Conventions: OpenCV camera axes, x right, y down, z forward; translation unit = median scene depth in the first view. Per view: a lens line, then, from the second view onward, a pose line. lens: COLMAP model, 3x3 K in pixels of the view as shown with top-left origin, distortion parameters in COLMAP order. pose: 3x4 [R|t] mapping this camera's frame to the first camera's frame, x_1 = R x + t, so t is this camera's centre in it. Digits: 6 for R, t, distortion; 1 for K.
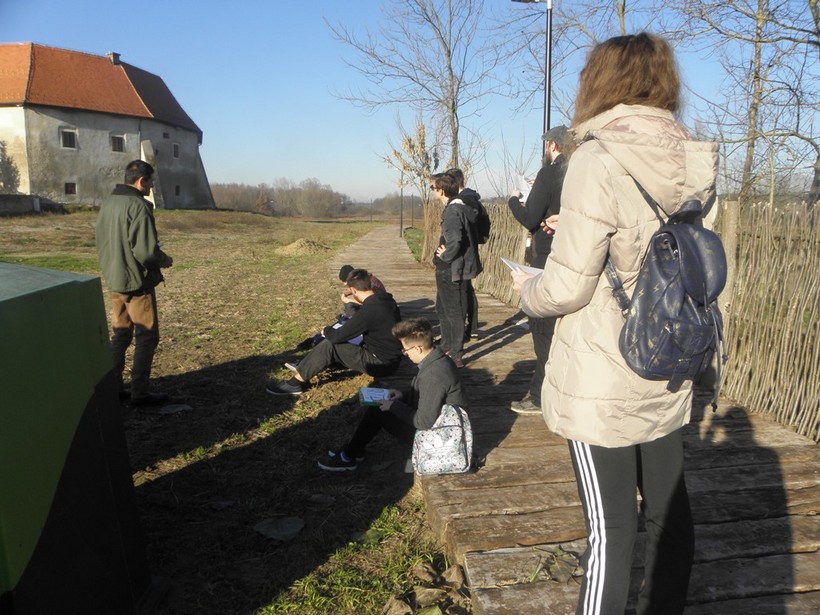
lens RADIAL K [[630.7, 0, 415.9], [0, 630.7, 310.8], [0, 0, 1]] dist [-0.149950, 0.086891]
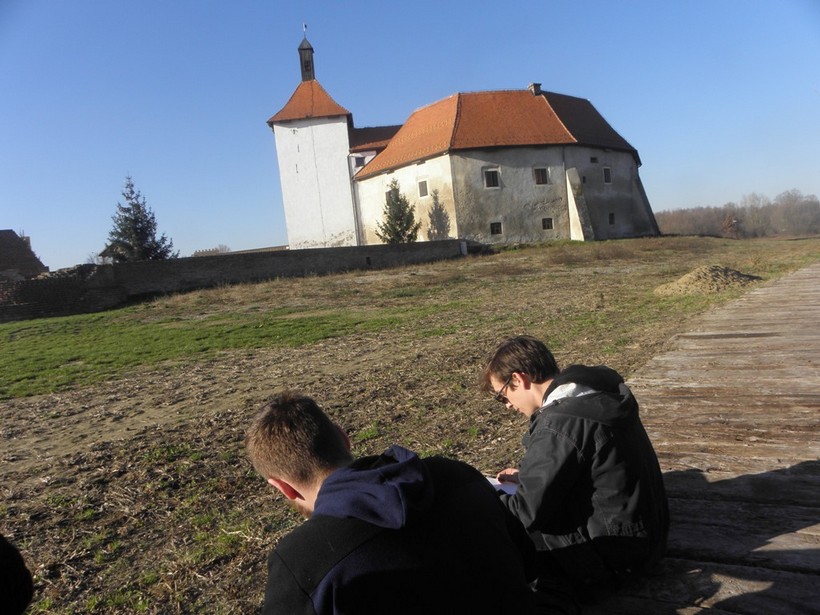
lens RADIAL K [[630.7, 0, 409.3], [0, 630.7, 316.4], [0, 0, 1]] dist [-0.149950, 0.086891]
pose [[0.733466, -0.028921, -0.679111, 0.008004], [0.000908, 0.999135, -0.041570, -0.018430], [0.679726, 0.029874, 0.732858, 0.164322]]
